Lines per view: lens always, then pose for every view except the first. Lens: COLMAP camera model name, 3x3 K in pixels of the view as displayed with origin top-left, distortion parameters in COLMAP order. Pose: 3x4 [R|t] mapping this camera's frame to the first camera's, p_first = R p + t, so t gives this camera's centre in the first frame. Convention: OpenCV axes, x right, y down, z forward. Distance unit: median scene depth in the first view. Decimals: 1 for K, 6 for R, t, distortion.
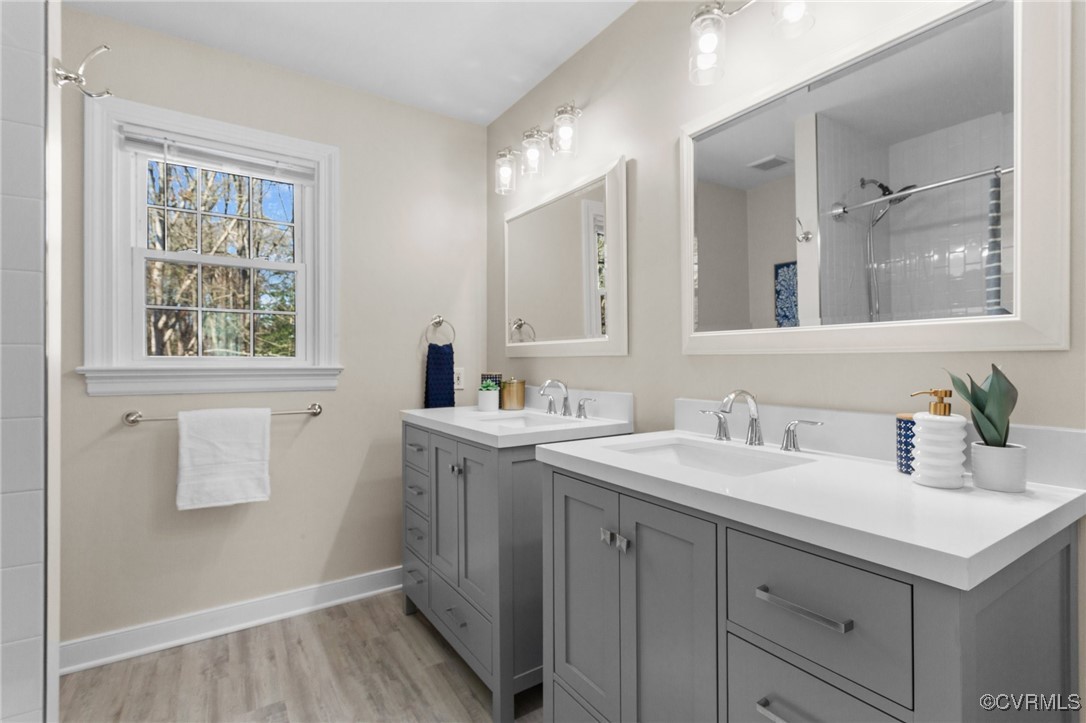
lens RADIAL K [[515.6, 0, 547.4], [0, 515.6, 362.5], [0, 0, 1]] dist [-0.003384, 0.005041]
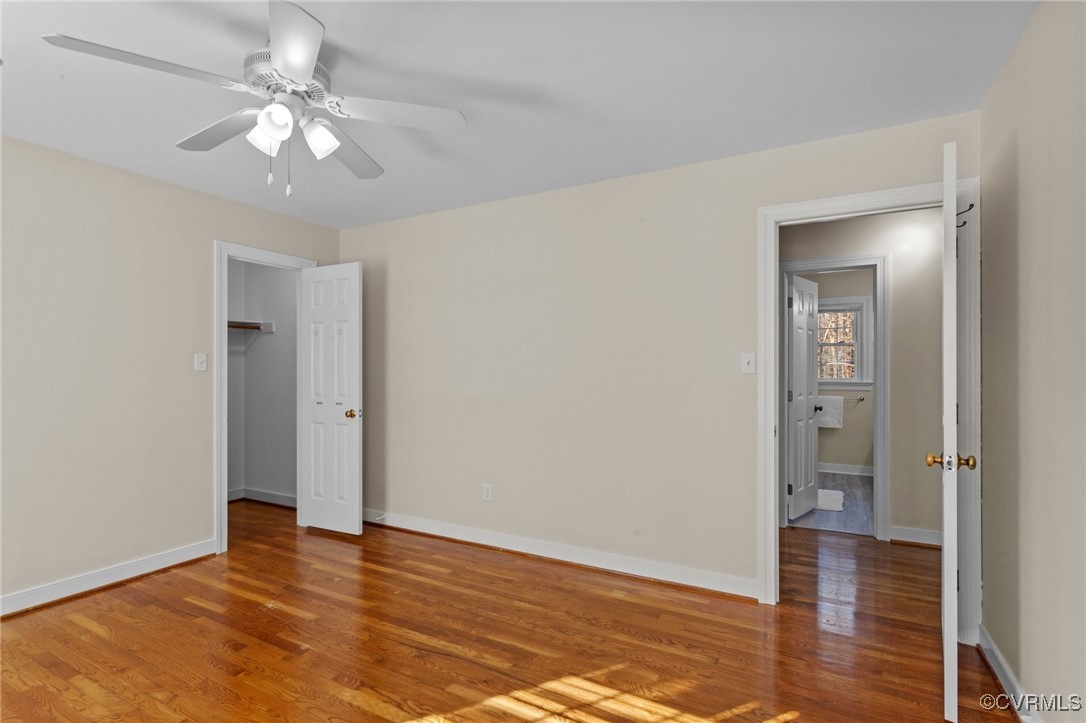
lens RADIAL K [[515.6, 0, 546.5], [0, 515.6, 365.5], [0, 0, 1]] dist [-0.003384, 0.005041]
pose [[0.474898, 0.004095, -0.880032, 1.251393], [-0.001116, 0.999991, 0.004051, -0.097189], [0.880040, -0.000942, 0.474898, -1.891582]]
